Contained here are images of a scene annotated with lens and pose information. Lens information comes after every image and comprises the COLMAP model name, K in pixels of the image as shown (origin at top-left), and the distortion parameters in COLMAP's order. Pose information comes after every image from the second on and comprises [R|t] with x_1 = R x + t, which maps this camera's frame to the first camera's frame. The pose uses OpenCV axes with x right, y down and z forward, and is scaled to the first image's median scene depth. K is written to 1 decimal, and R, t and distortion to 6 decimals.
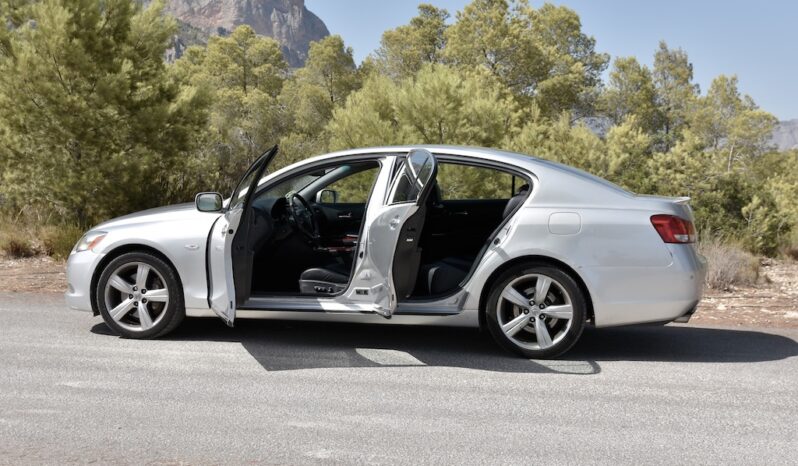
lens RADIAL K [[988.2, 0, 399.0], [0, 988.2, 233.0], [0, 0, 1]] dist [-0.004800, -0.004095]
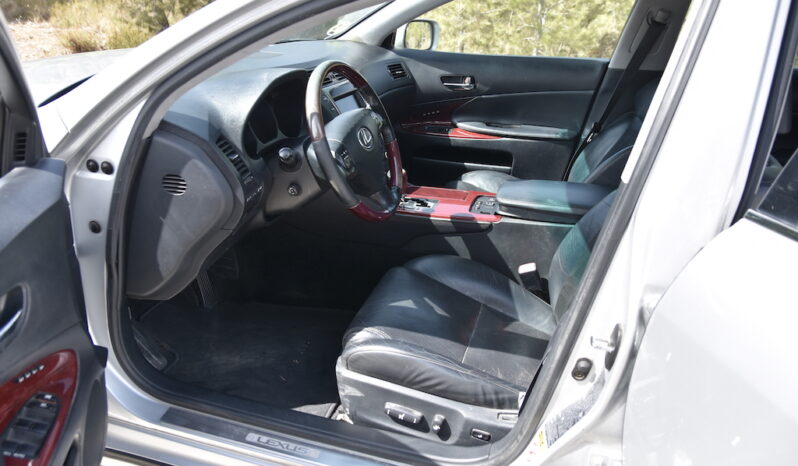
lens RADIAL K [[662.7, 0, 399.0], [0, 662.7, 233.0], [0, 0, 1]] dist [-0.003226, -0.000202]
pose [[0.997171, 0.047199, -0.058495, -0.071526], [-0.026237, 0.947878, 0.317551, -0.056791], [0.070434, -0.315118, 0.946435, 0.818336]]
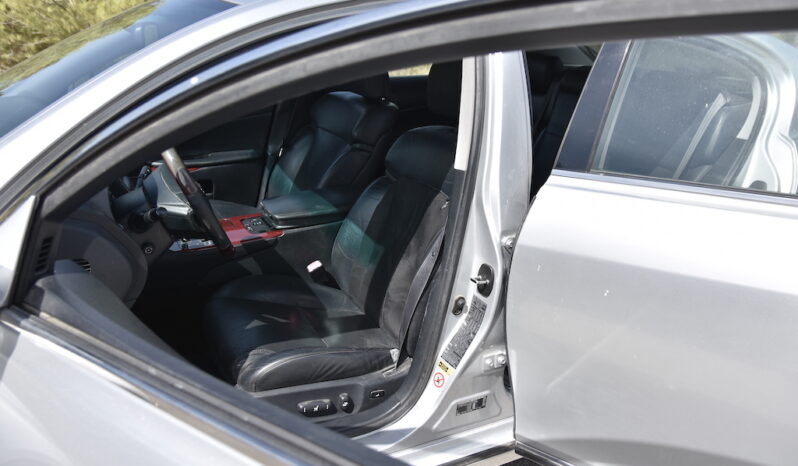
lens RADIAL K [[662.7, 0, 399.0], [0, 662.7, 233.0], [0, 0, 1]] dist [-0.003226, -0.000202]
pose [[0.782075, -0.211979, 0.586024, -0.173687], [0.033266, 0.953229, 0.300411, -0.067481], [-0.622296, -0.215450, 0.752548, 0.811350]]
